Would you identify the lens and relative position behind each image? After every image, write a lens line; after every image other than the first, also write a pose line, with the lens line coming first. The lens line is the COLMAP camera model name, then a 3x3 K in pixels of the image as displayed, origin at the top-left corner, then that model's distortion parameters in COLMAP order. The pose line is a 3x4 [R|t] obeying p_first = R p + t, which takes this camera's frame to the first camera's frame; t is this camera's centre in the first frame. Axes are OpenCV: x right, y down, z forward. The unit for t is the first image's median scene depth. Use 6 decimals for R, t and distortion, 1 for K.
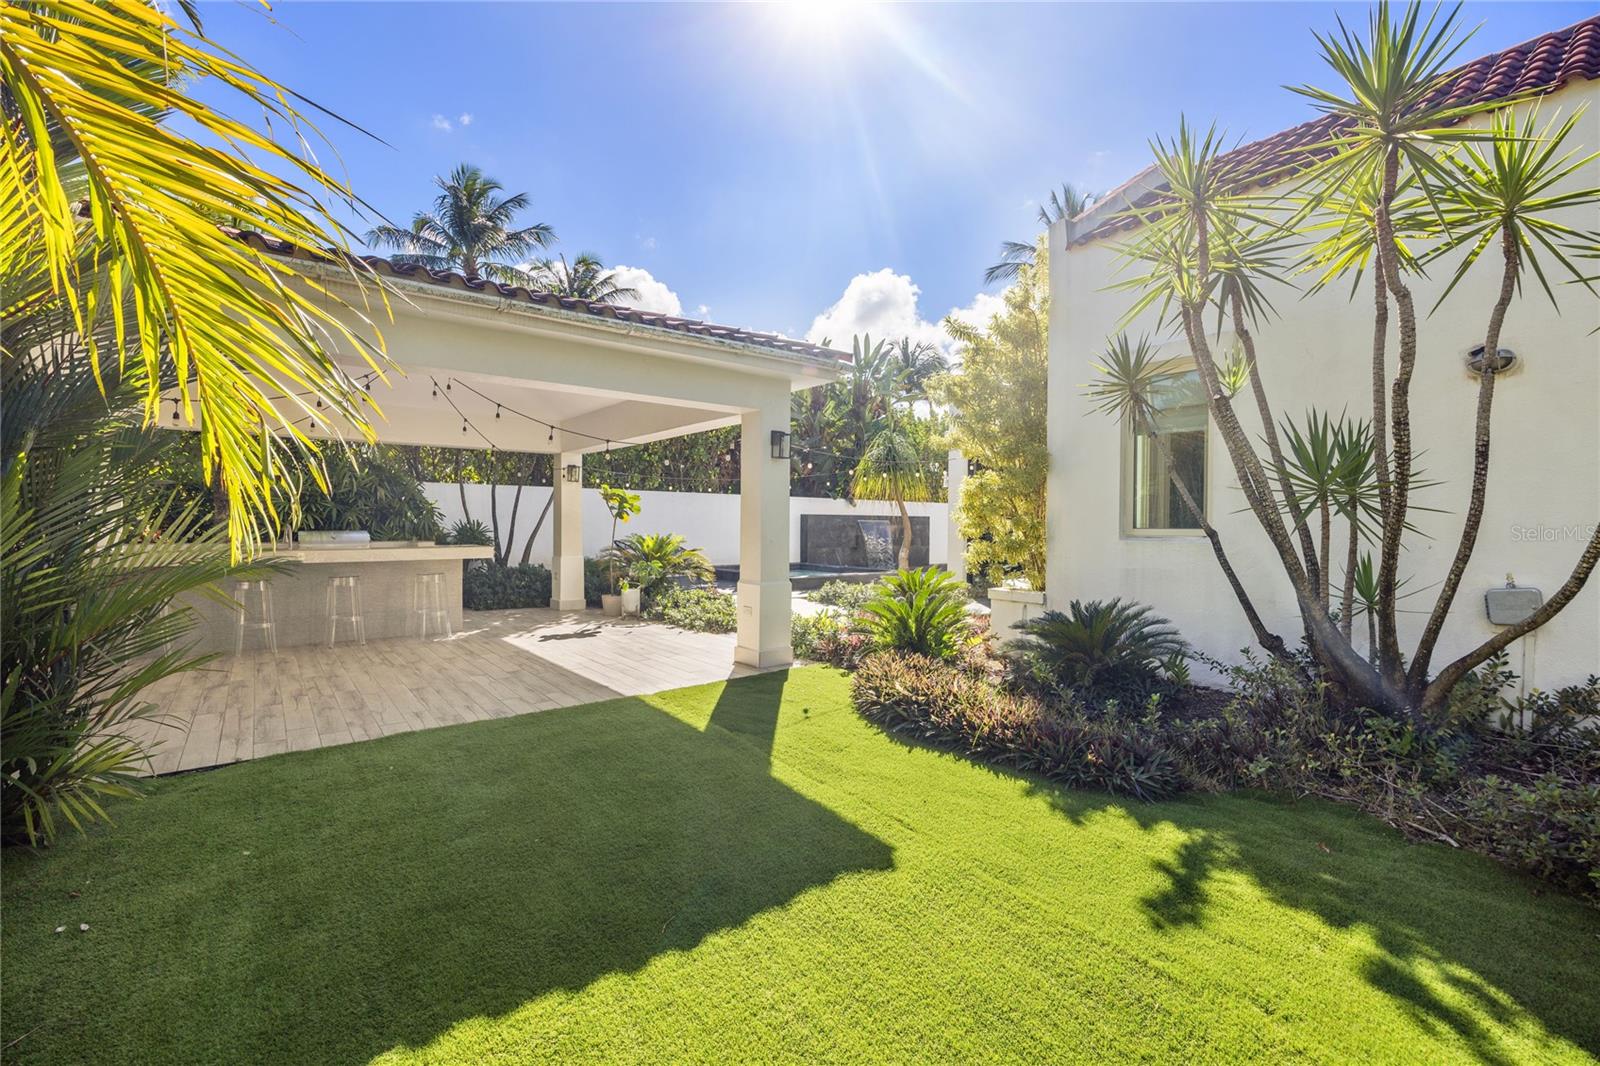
lens RADIAL K [[715.1, 0, 804.2], [0, 715.1, 523.4], [0, 0, 1]] dist [0.000969, 0.000017]
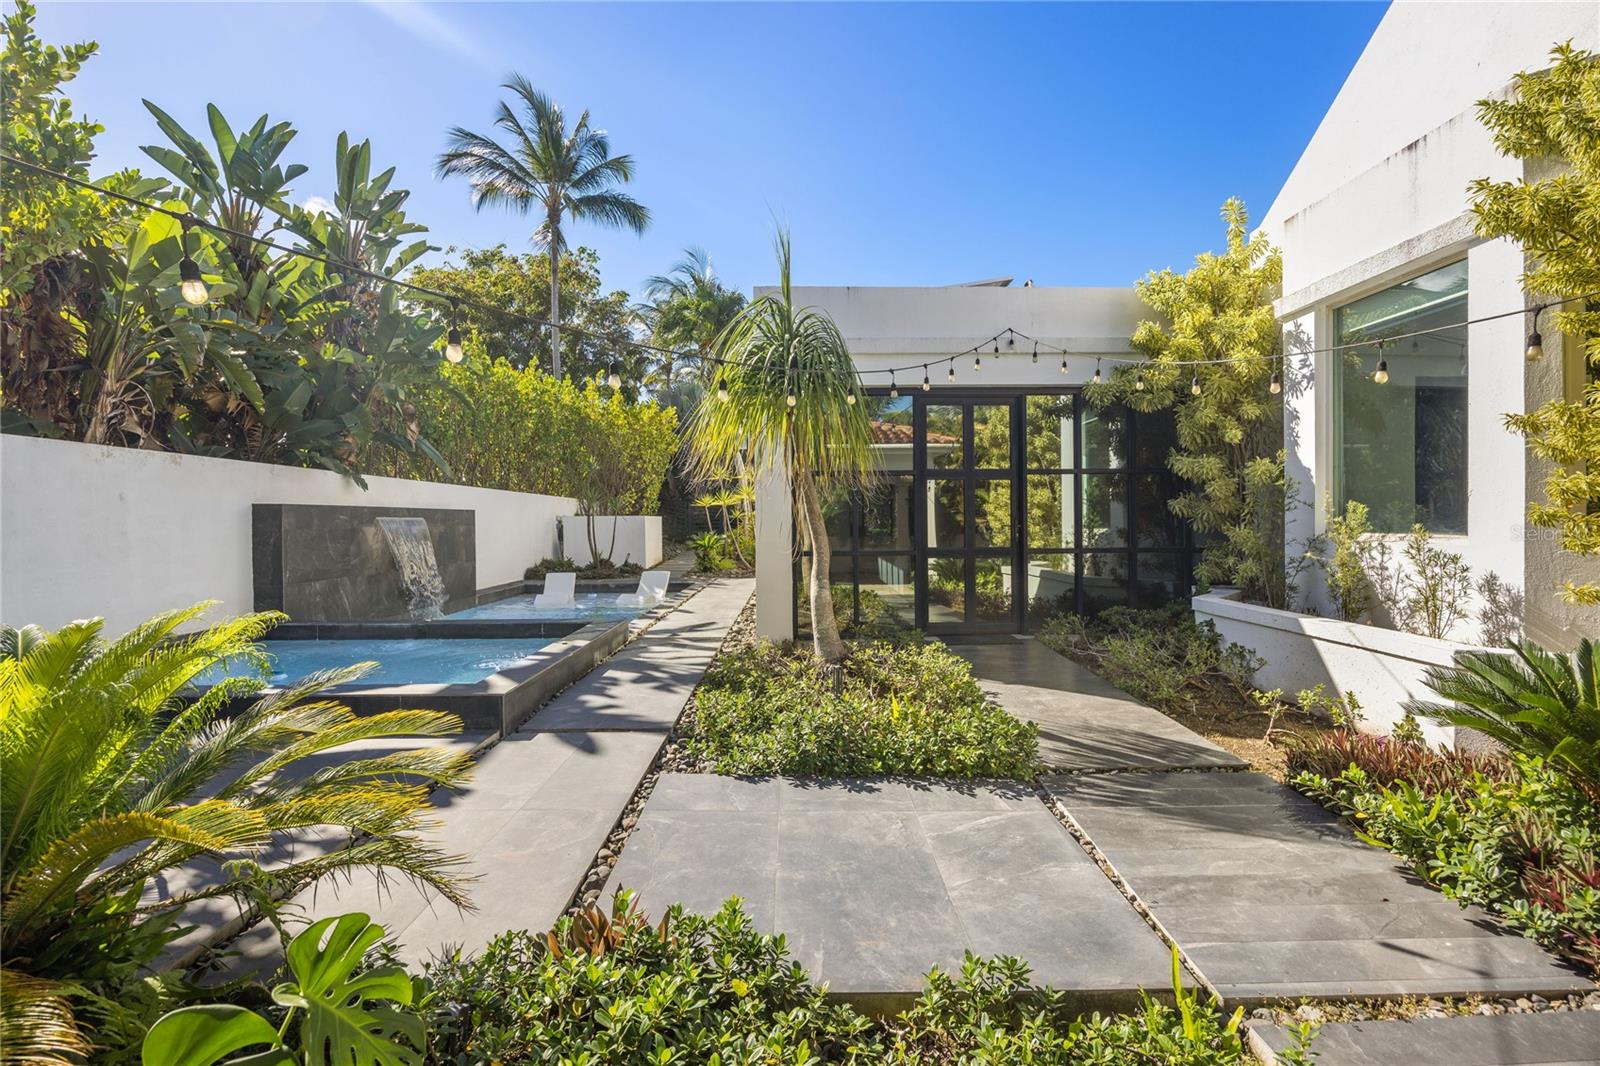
lens RADIAL K [[709.3, 0, 800.9], [0, 709.3, 525.3], [0, 0, 1]] dist [-0.012341, 0.001087]
pose [[0.599622, -0.016971, 0.800103, -0.137684], [0.010788, 0.999856, 0.013123, -0.002527], [-0.800211, 0.000763, 0.599718, 0.507259]]
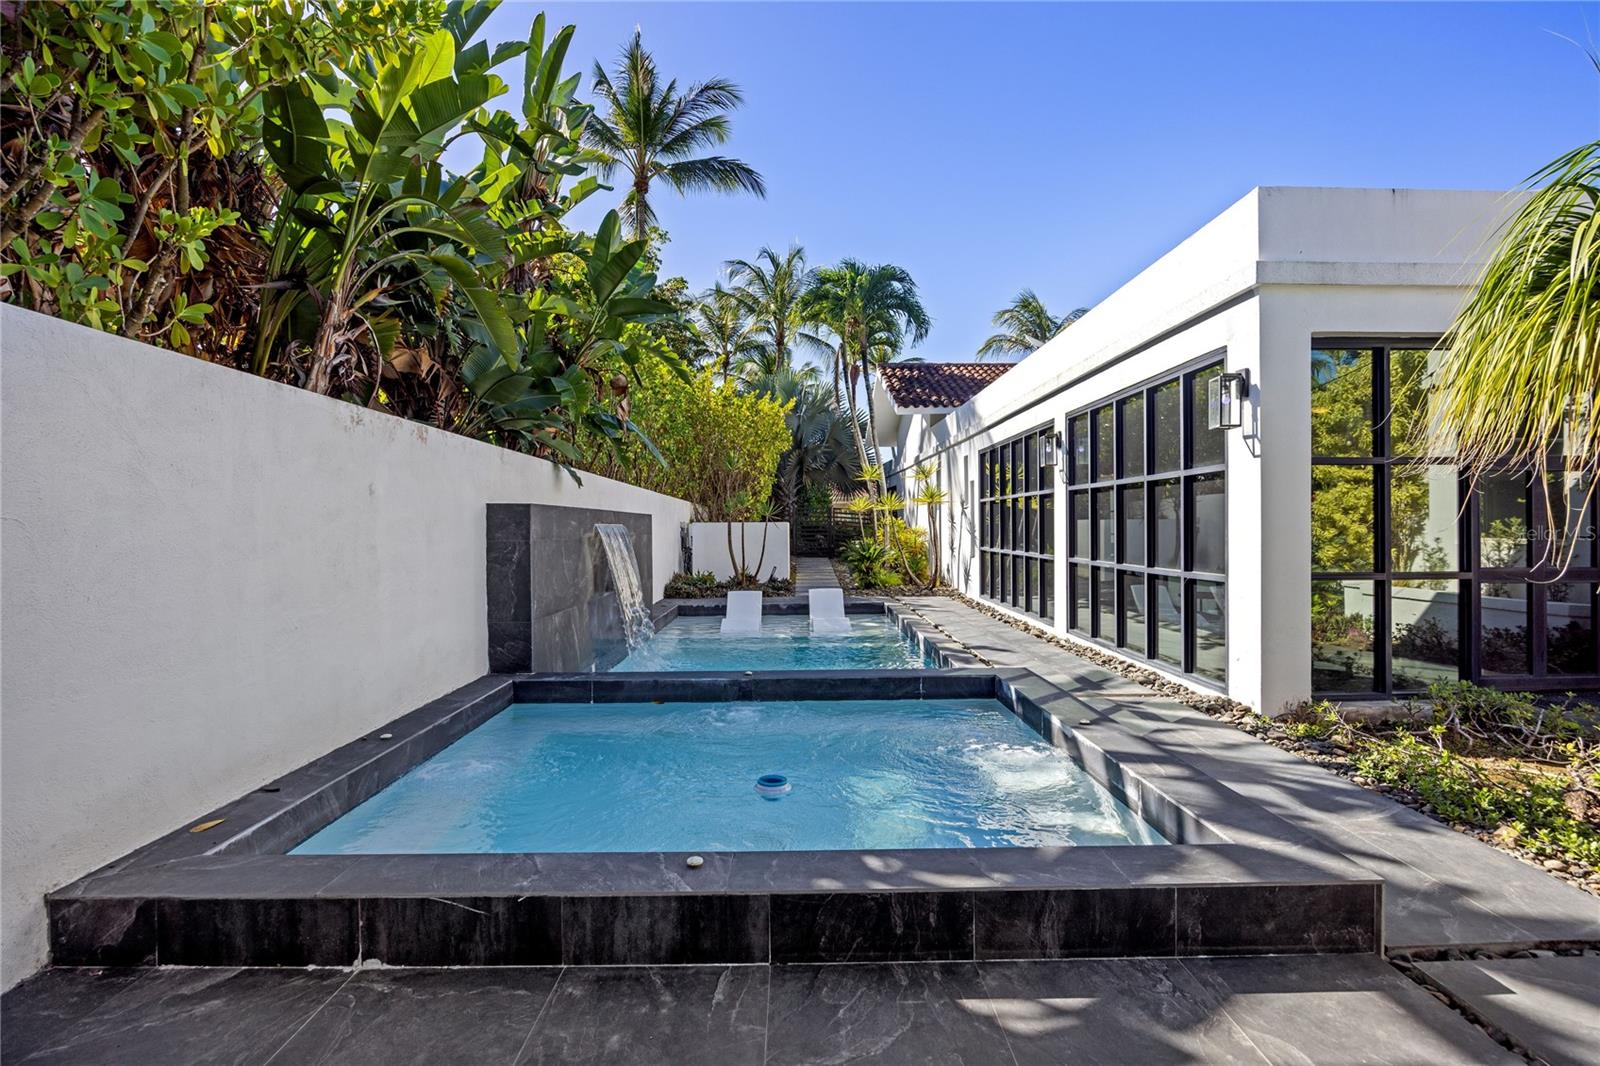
lens RADIAL K [[709.3, 0, 786.5], [0, 709.3, 530.0], [0, 0, 1]] dist [-0.012341, 0.001087]
pose [[0.589333, -0.015861, 0.807735, -0.159675], [0.010634, 0.999873, 0.011875, -0.004421], [-0.807821, 0.001591, 0.589426, 0.738542]]
